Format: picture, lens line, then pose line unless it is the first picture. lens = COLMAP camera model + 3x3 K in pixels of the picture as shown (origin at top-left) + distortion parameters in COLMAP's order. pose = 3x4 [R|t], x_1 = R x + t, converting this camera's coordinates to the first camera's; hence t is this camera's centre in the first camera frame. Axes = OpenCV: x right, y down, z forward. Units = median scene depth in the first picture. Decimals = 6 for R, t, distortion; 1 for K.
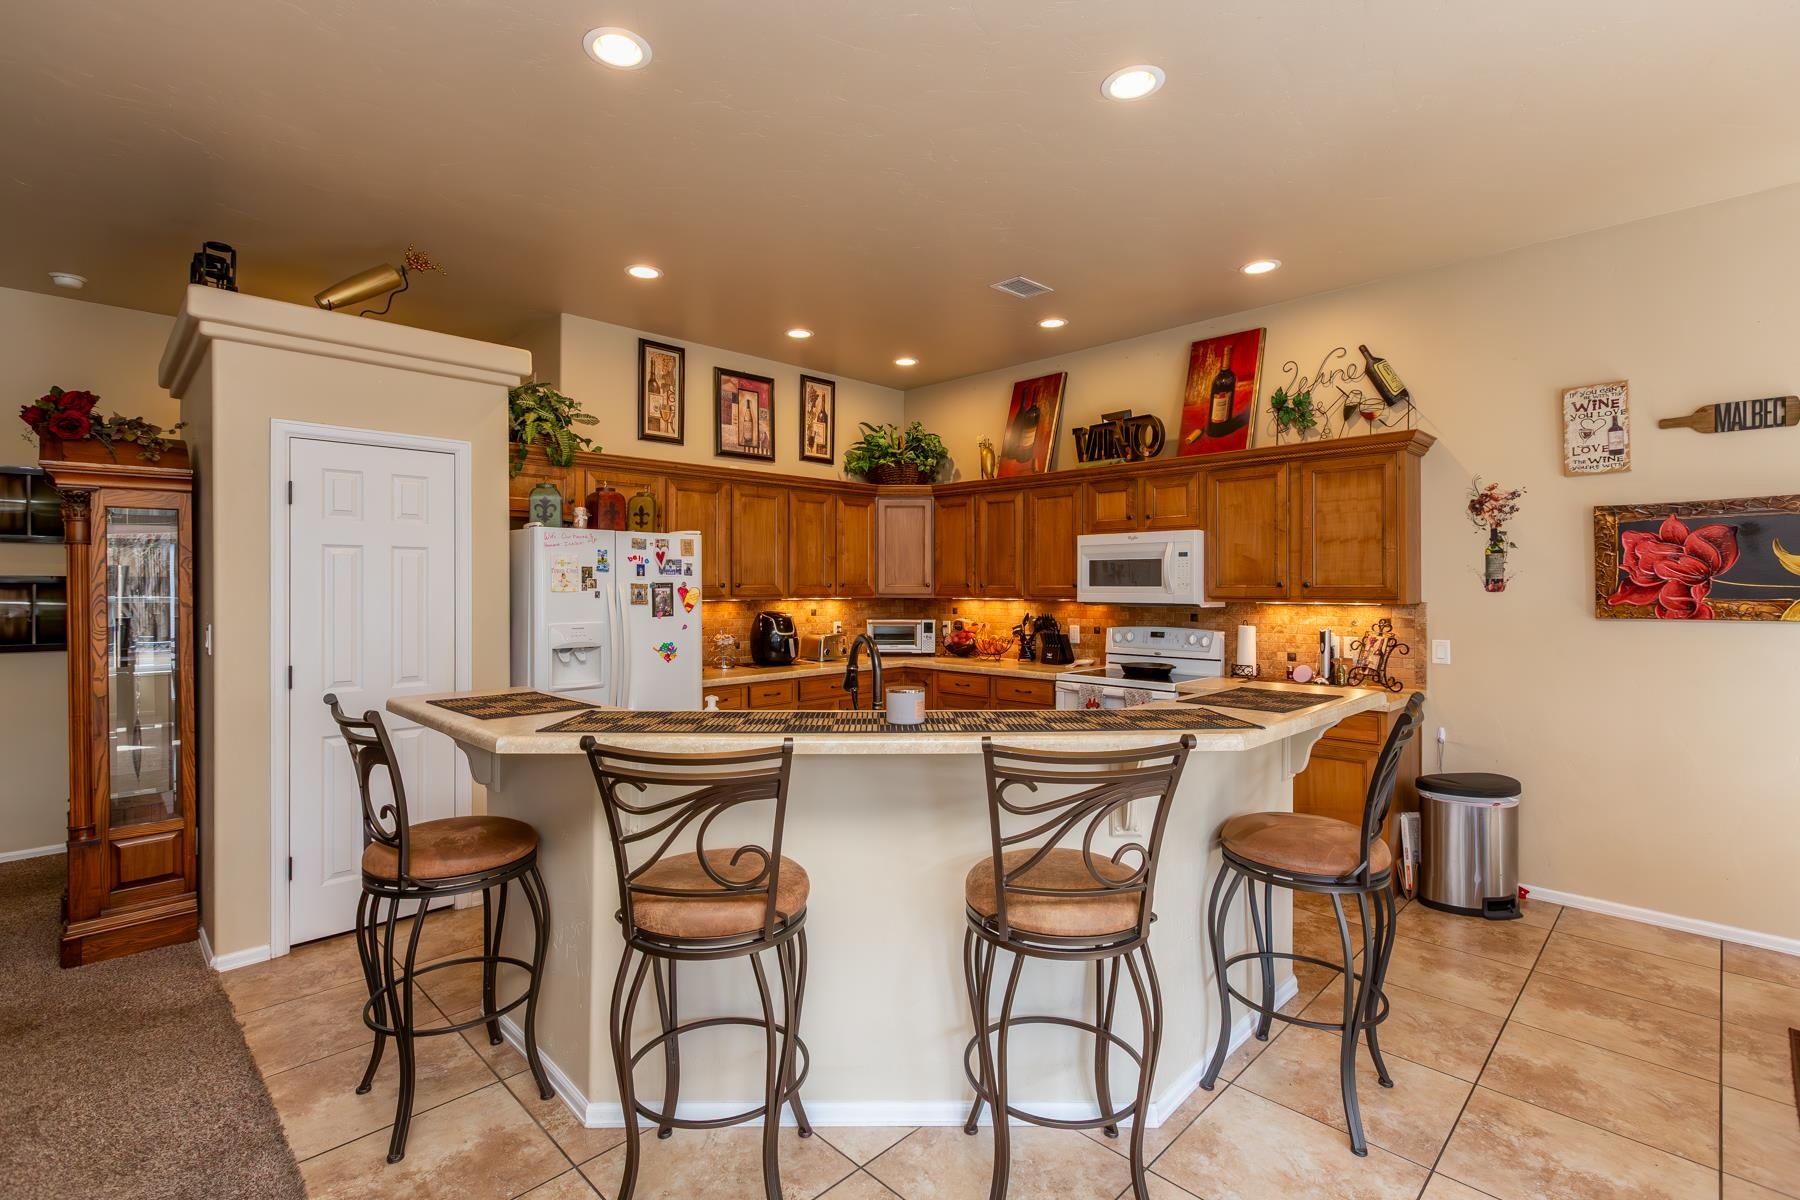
lens RADIAL K [[829.0, 0, 894.4], [0, 829.0, 582.9], [0, 0, 1]] dist [0.008218, 0.000104]
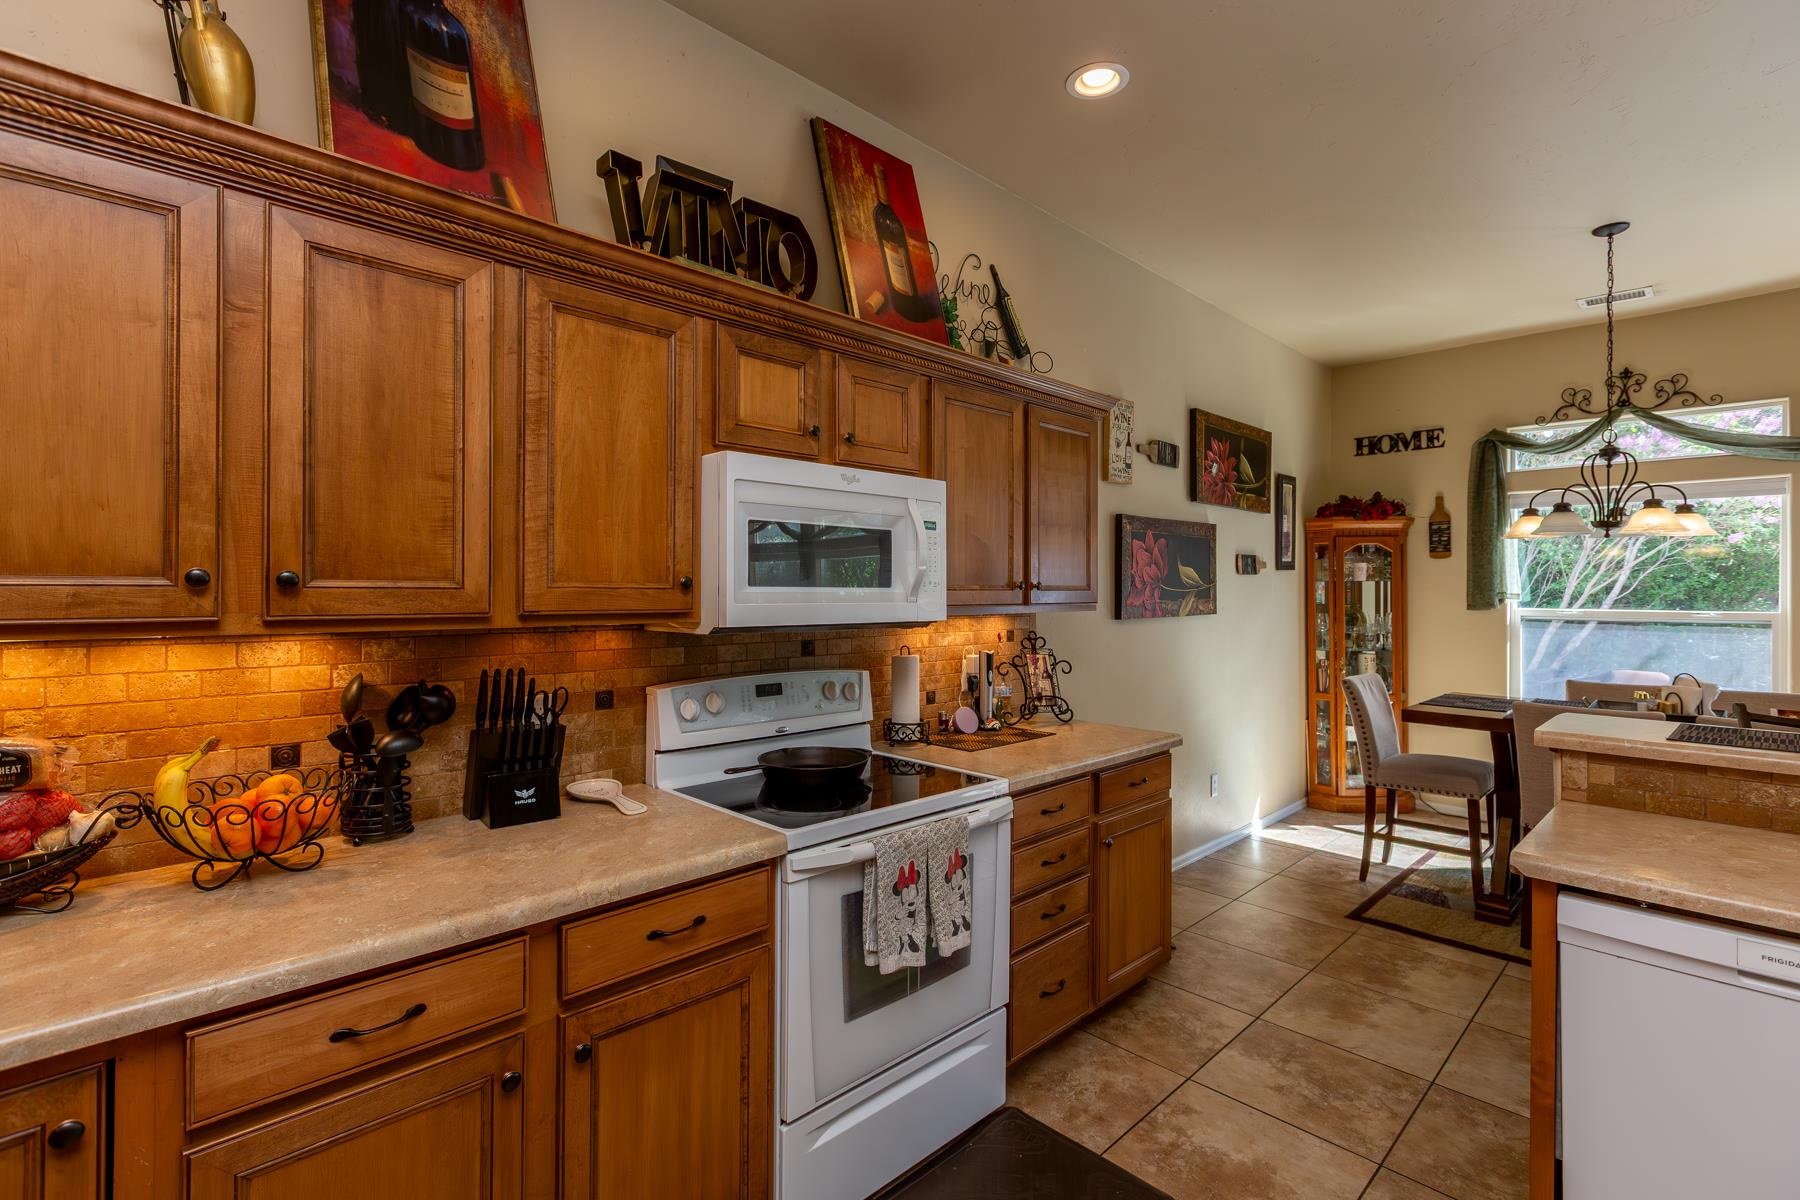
lens RADIAL K [[818.8, 0, 887.8], [0, 818.8, 586.9], [0, 0, 1]] dist [0.003001, -0.000640]
pose [[0.018619, 0.005913, 0.999809, -0.157838], [-0.005508, 0.999968, -0.005812, 0.006692], [-0.999811, -0.005398, 0.018651, 0.995429]]
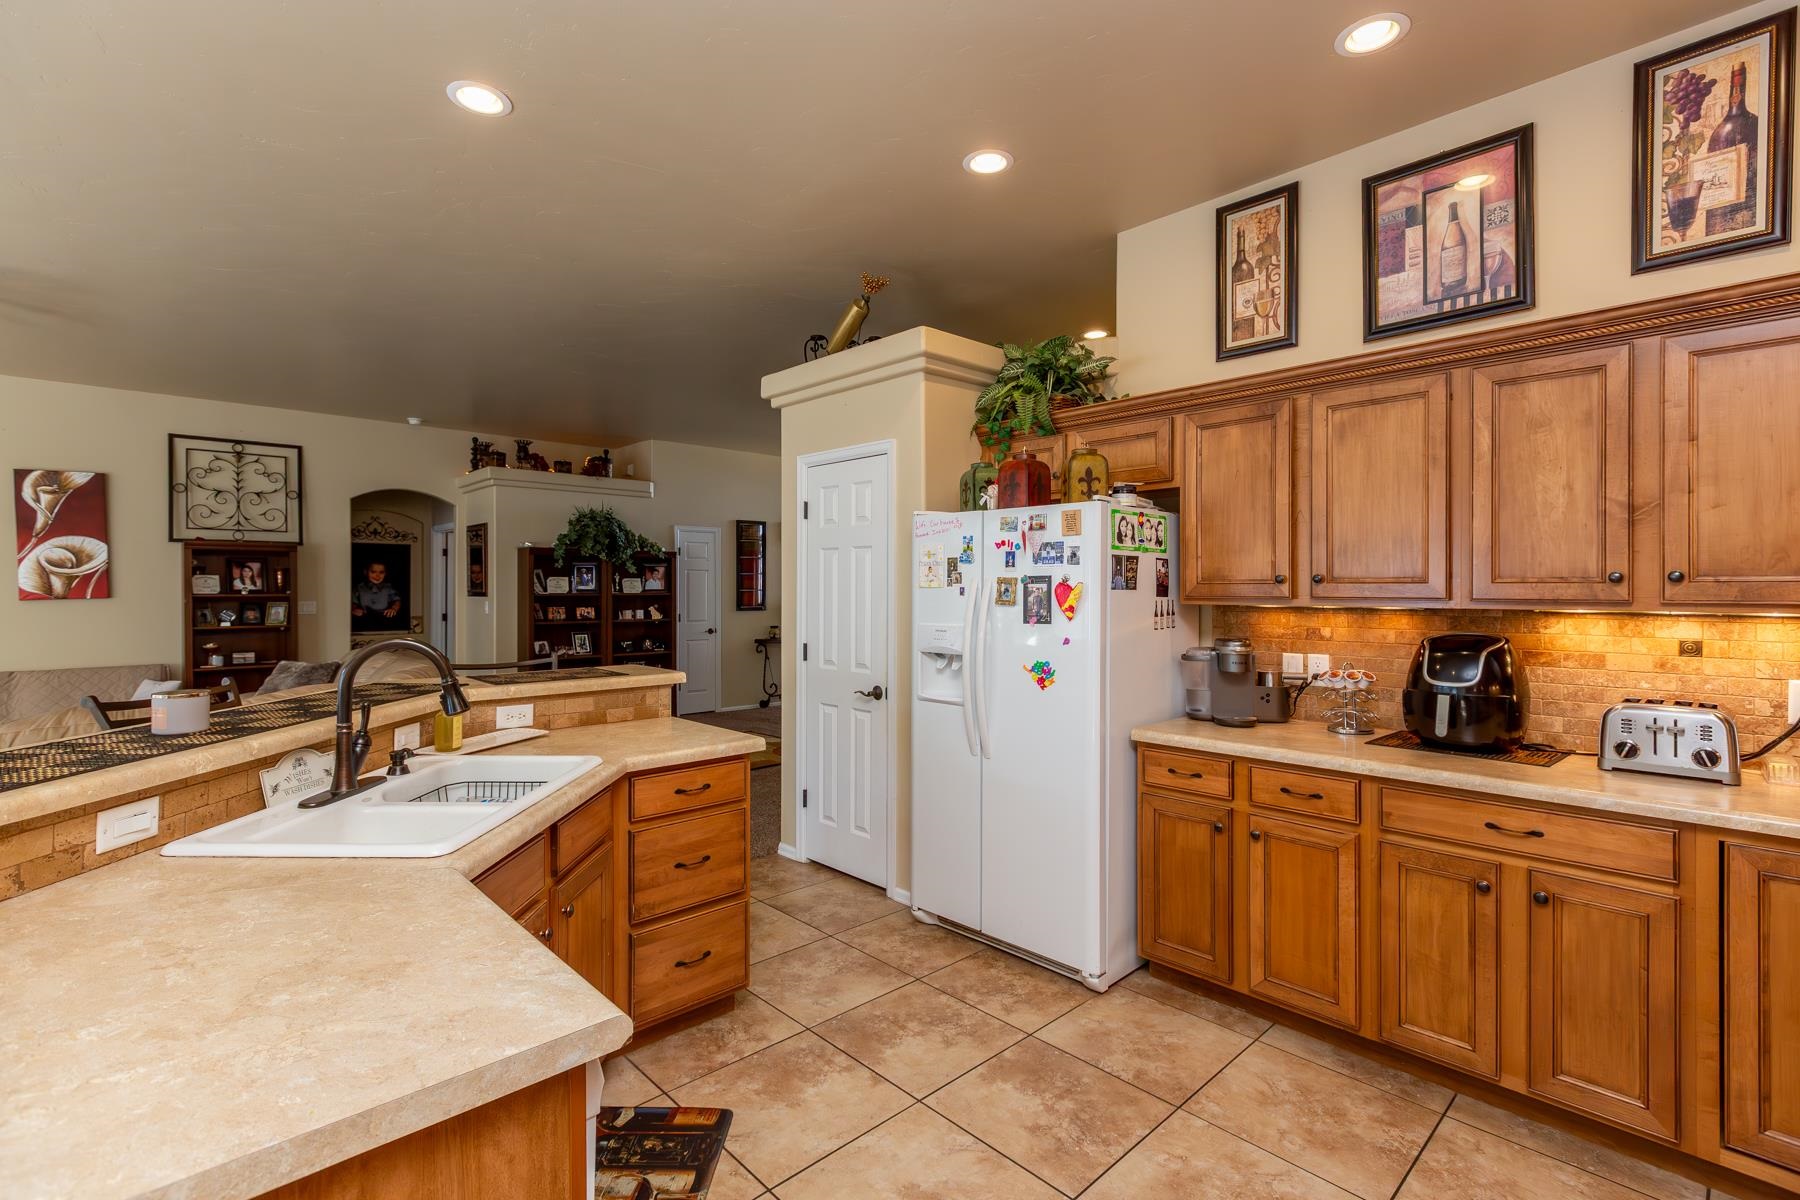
lens RADIAL K [[818.8, 0, 887.8], [0, 818.8, 586.9], [0, 0, 1]] dist [0.003001, -0.000640]
pose [[-0.032472, 0.000493, -0.999473, 0.385830], [0.000716, 1.000000, 0.000470, 0.008004], [0.999472, -0.000701, -0.032473, 0.815276]]
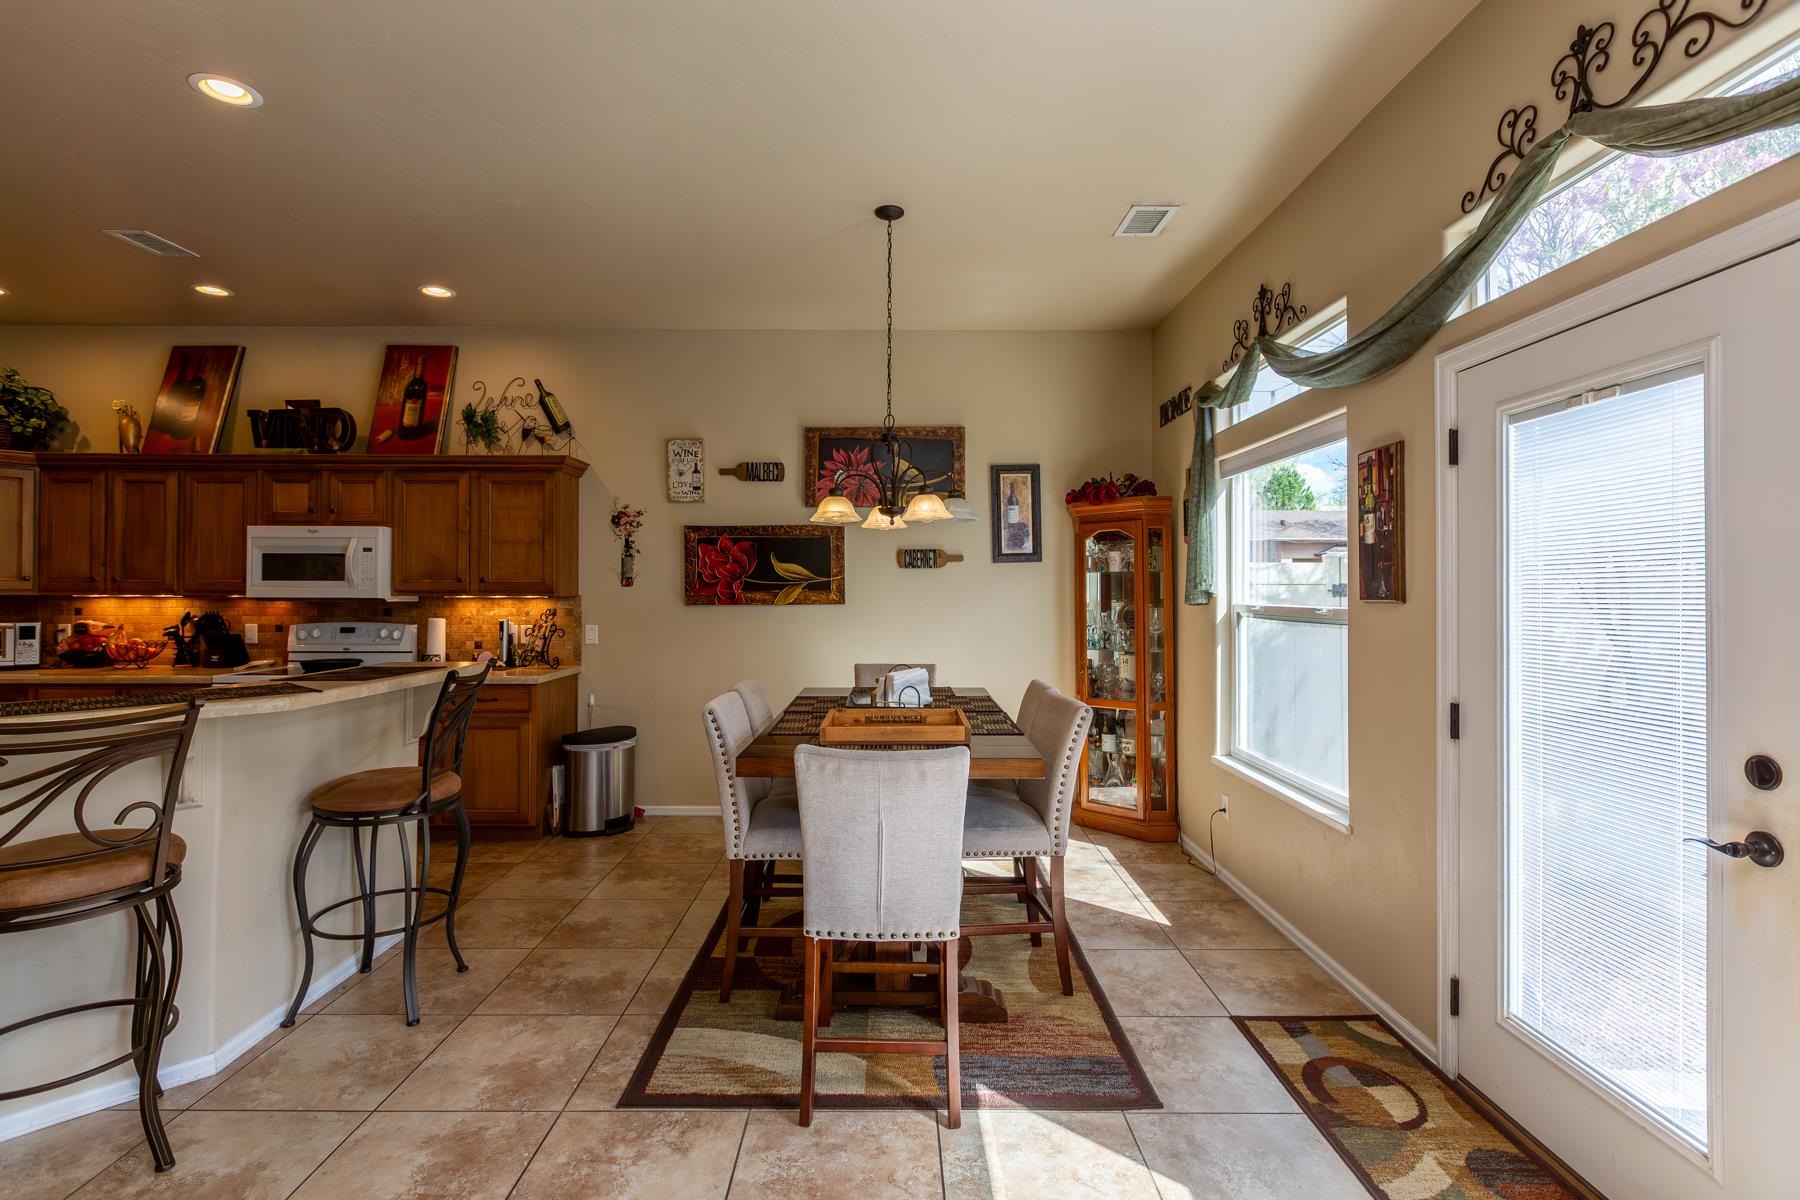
lens RADIAL K [[823.5, 0, 892.8], [0, 823.5, 583.3], [0, 0, 1]] dist [0.003004, 0.000169]
pose [[0.703845, 0.009337, 0.710292, 0.079779], [-0.004983, 0.999954, -0.008207, 0.011875], [-0.710336, 0.002237, 0.703859, -0.174746]]
